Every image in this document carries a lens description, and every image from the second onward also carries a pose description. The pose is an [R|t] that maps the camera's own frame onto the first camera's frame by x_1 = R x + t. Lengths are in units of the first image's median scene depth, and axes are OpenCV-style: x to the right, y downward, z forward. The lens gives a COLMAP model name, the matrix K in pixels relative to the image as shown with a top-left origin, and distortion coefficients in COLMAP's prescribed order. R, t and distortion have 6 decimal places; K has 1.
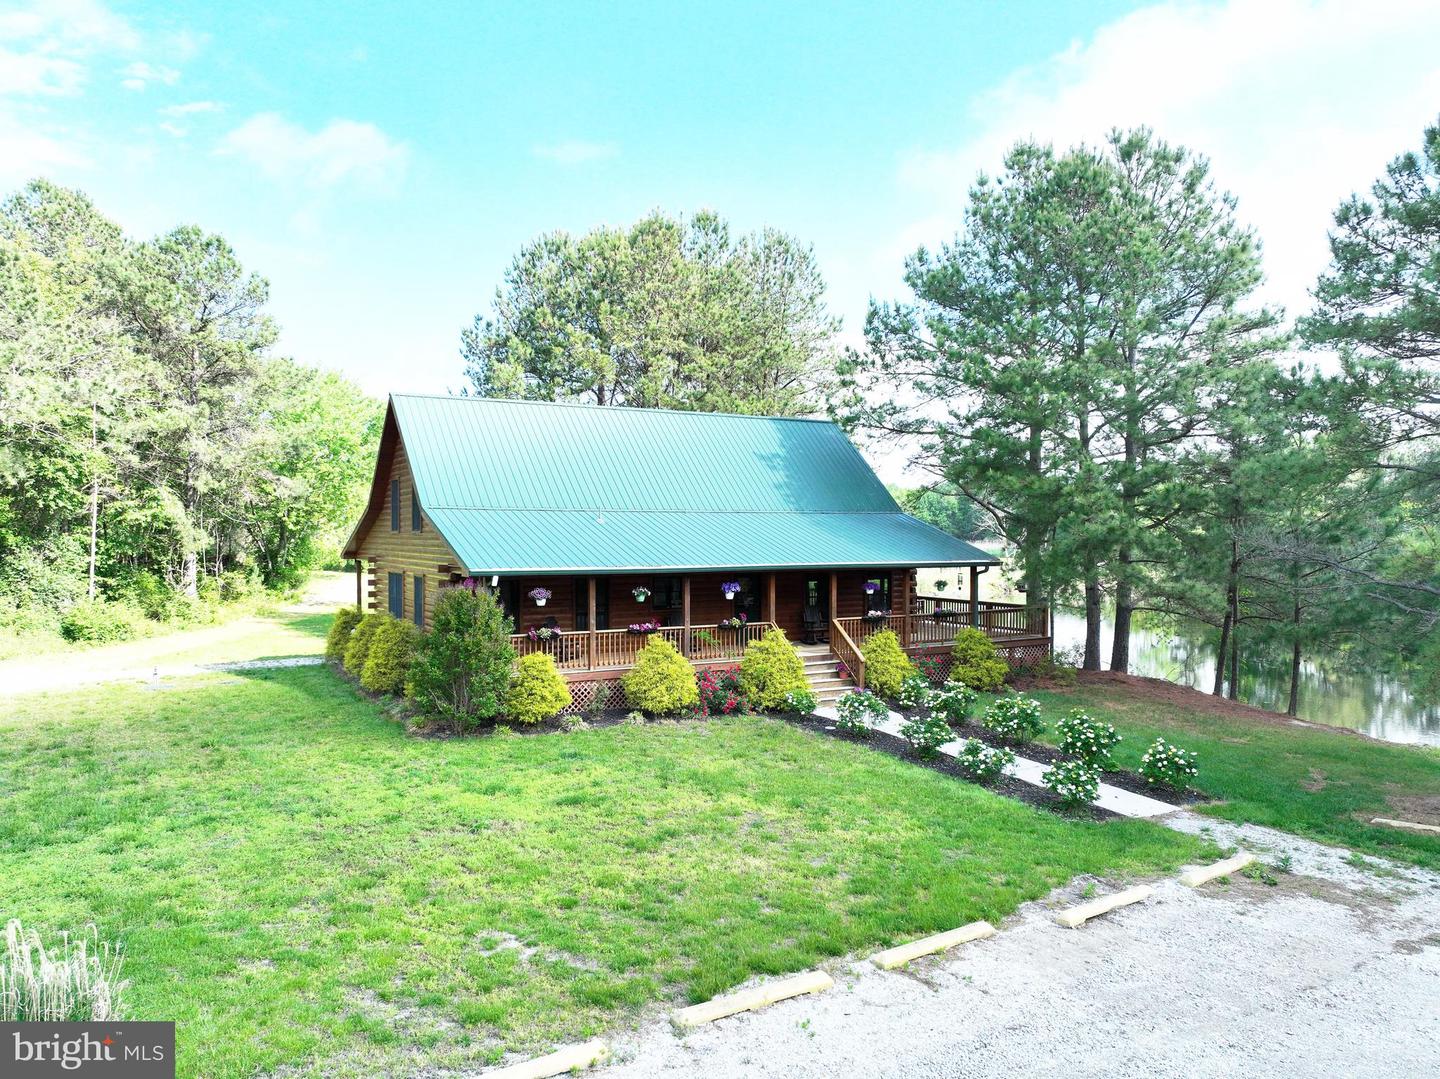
lens RADIAL K [[996.9, 0, 715.7], [0, 996.9, 540.1], [0, 0, 1]] dist [0.009550, 0.005849]
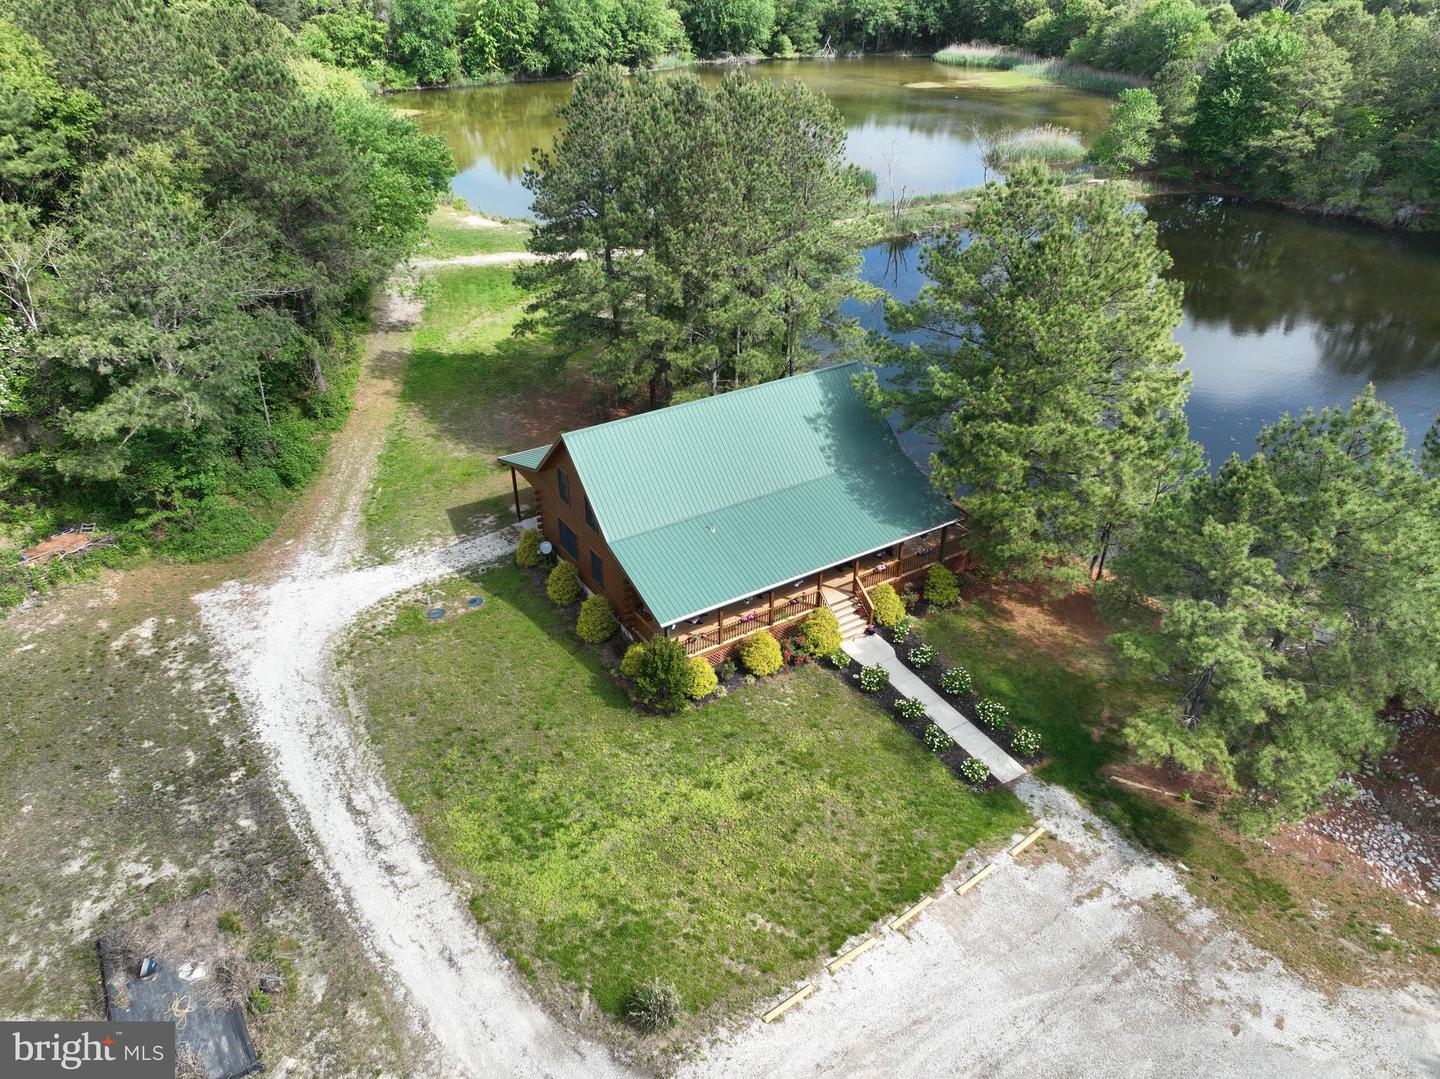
lens RADIAL K [[996.9, 0, 717.9], [0, 996.9, 546.2], [0, 0, 1]] dist [0.009550, 0.005849]
pose [[0.998786, -0.011998, 0.047766, -0.200820], [-0.014566, 0.854520, 0.519215, -0.874141], [-0.047047, -0.519280, 0.853308, -0.374878]]
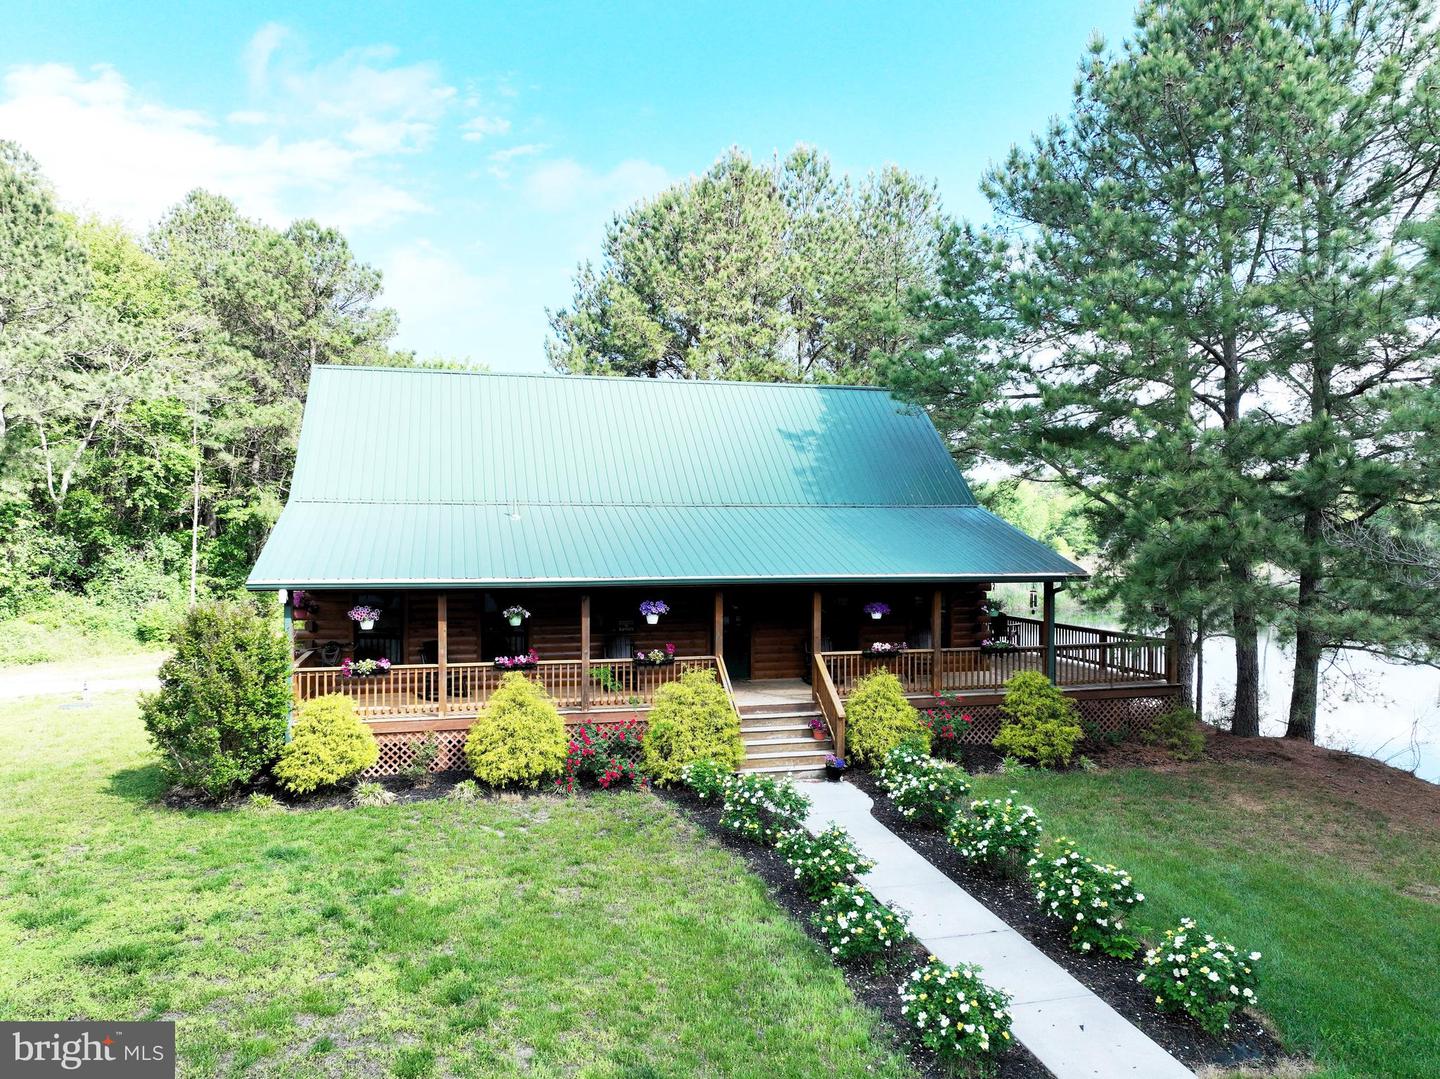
lens RADIAL K [[996.9, 0, 726.2], [0, 996.9, 535.7], [0, 0, 1]] dist [0.009550, 0.005849]
pose [[0.968251, 0.002192, -0.249971, 0.256450], [-0.003474, 0.999983, -0.004685, -0.001938], [0.249957, 0.005404, 0.968242, 0.317532]]
